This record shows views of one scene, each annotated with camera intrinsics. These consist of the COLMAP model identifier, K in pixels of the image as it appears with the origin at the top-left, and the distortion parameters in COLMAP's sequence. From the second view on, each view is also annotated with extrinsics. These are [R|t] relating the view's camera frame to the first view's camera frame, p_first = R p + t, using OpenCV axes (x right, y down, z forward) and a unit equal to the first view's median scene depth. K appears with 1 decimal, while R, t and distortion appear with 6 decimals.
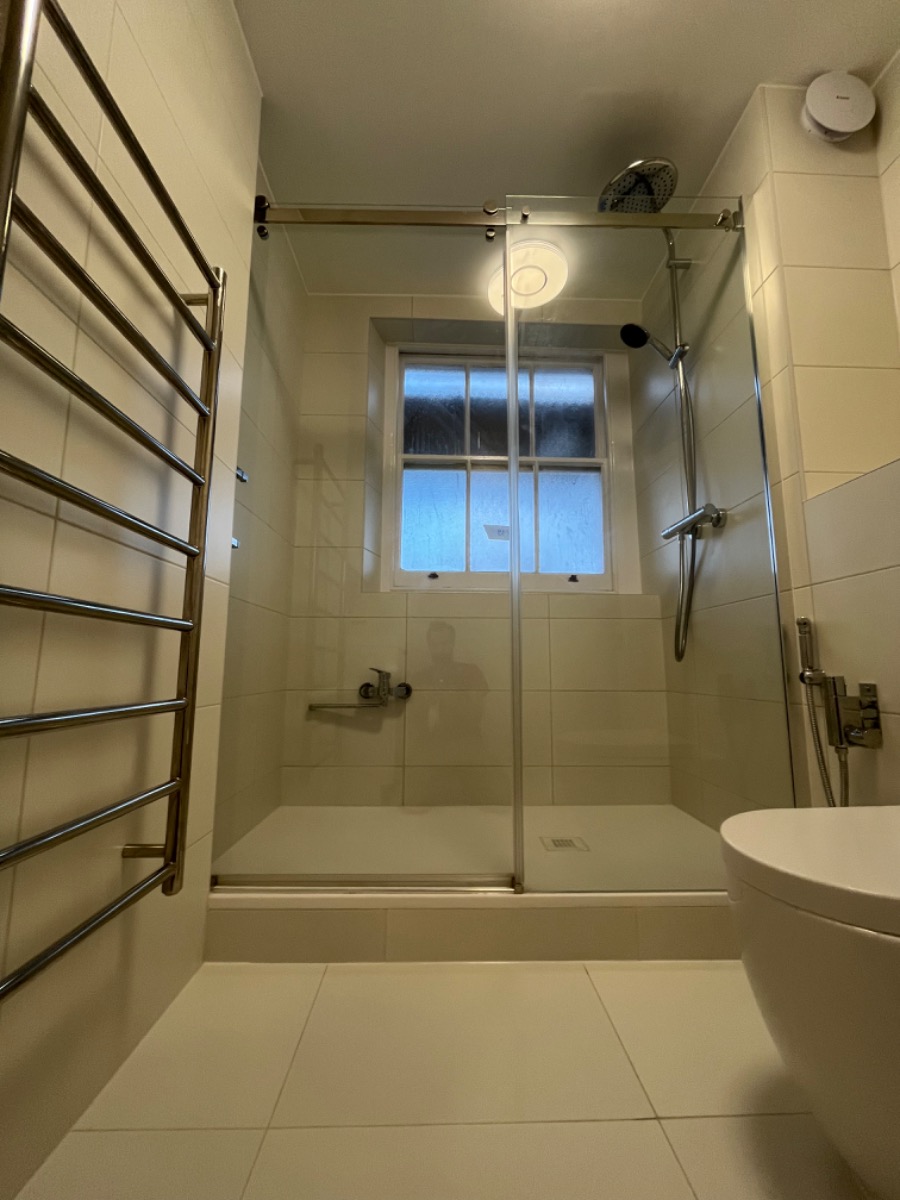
lens RADIAL K [[483.4, 0, 455.5], [0, 483.4, 599.6], [0, 0, 1]] dist [-0.004170, -0.000519]
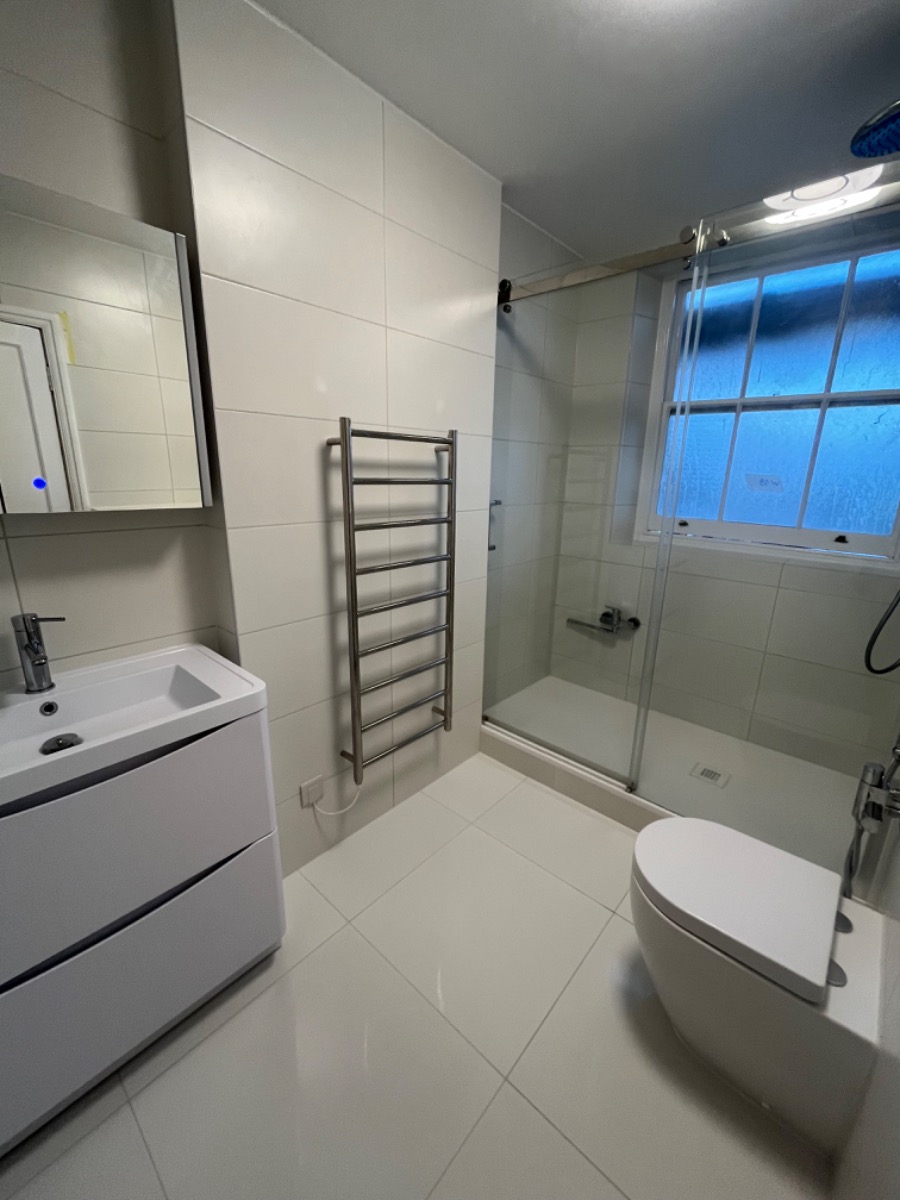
lens RADIAL K [[483.4, 0, 452.9], [0, 483.4, 600.5], [0, 0, 1]] dist [-0.004170, -0.000519]
pose [[0.726364, 0.191994, -0.659949, 0.389348], [0.077993, 0.930965, 0.356680, -0.372529], [0.682870, -0.310551, 0.661246, -0.170456]]
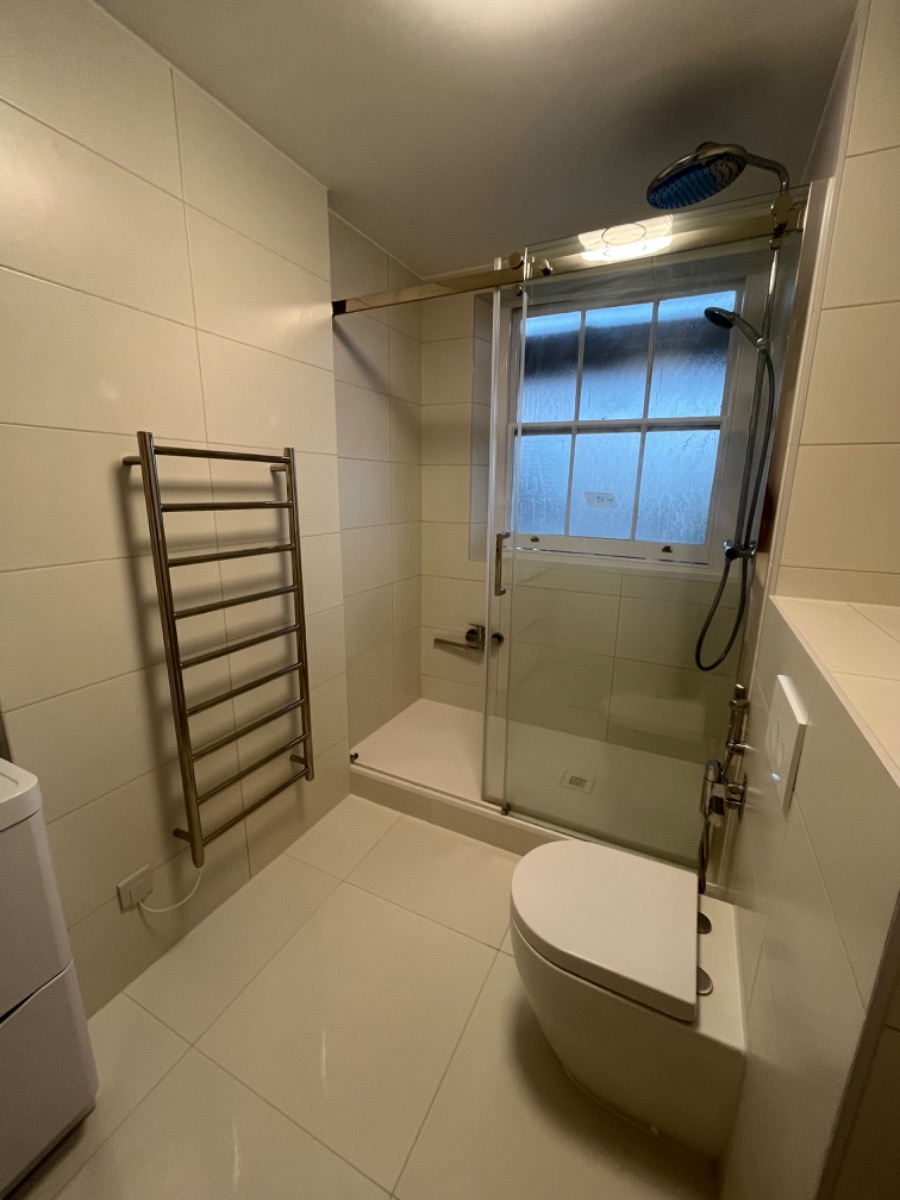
lens RADIAL K [[483.4, 0, 449.9], [0, 483.4, 600.9], [0, 0, 1]] dist [-0.004170, -0.000519]
pose [[0.880651, 0.116287, -0.459272, 0.374293], [0.056050, 0.937027, 0.344730, -0.370849], [0.470438, -0.329329, 0.818676, -0.099413]]
